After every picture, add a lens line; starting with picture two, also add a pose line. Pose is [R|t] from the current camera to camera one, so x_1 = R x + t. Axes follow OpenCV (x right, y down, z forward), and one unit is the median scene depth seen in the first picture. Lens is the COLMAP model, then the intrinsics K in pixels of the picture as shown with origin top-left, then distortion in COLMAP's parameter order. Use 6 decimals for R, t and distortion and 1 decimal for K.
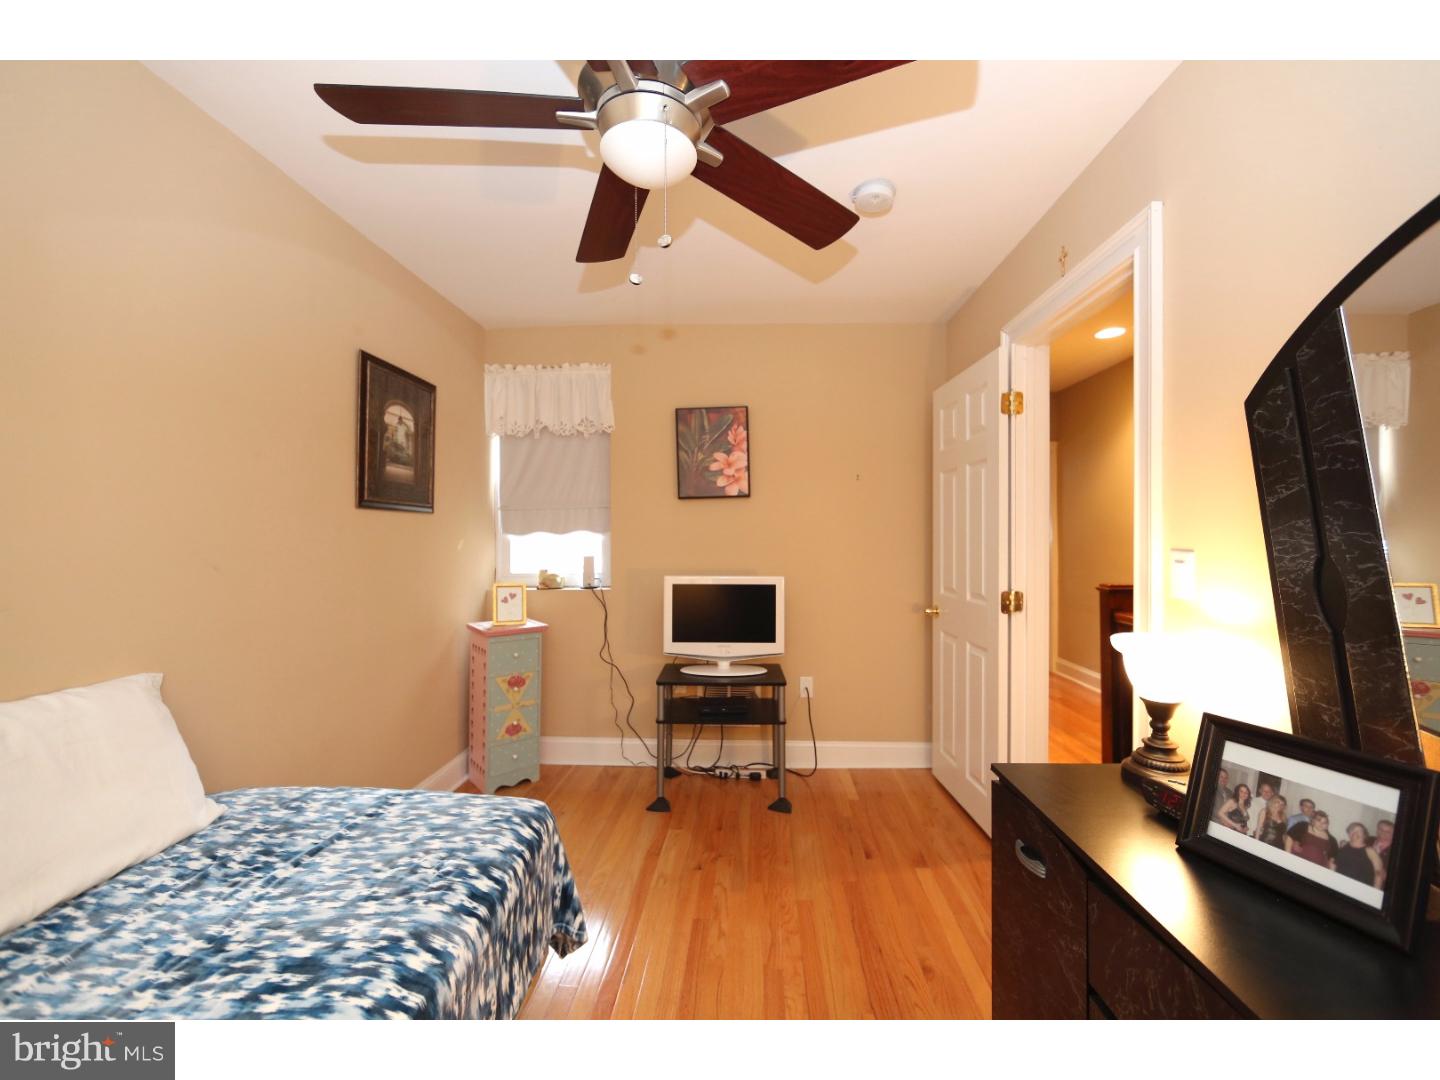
lens RADIAL K [[575.4, 0, 722.2], [0, 575.4, 539.1], [0, 0, 1]] dist [-0.012653, 0.002450]
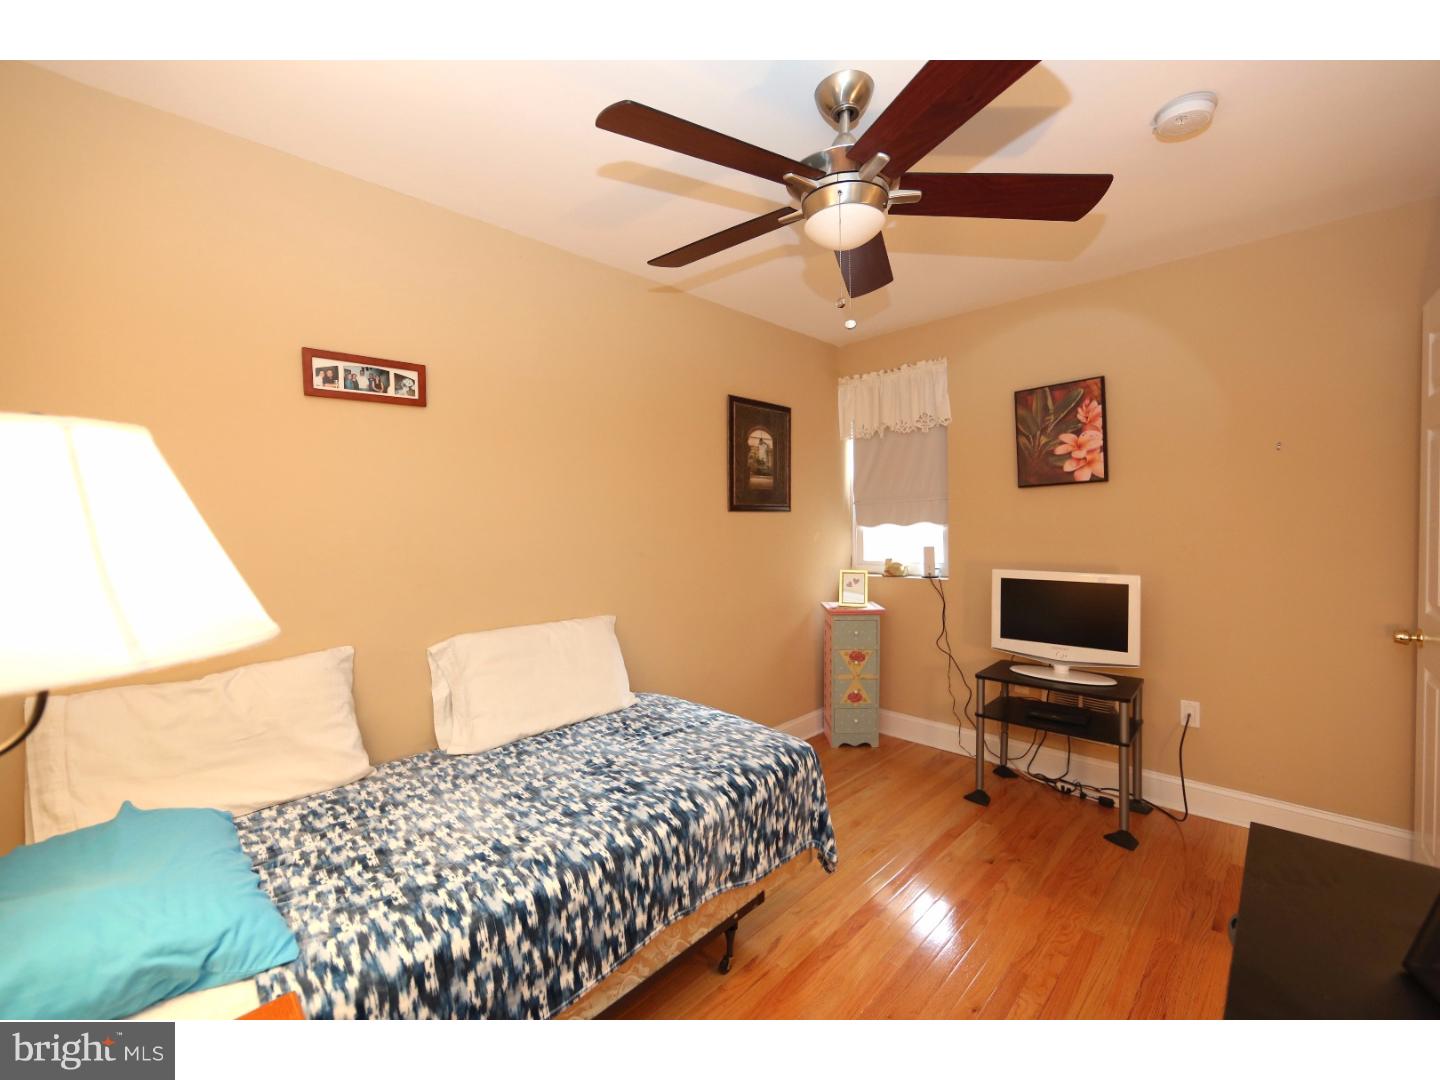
lens RADIAL K [[589.2, 0, 710.0], [0, 589.2, 539.4], [0, 0, 1]] dist [-0.012981, 0.000470]
pose [[0.736315, 0.006814, -0.676605, 0.250954], [0.014500, 0.999561, 0.025846, -0.021795], [0.676484, -0.028842, 0.735893, -0.062202]]
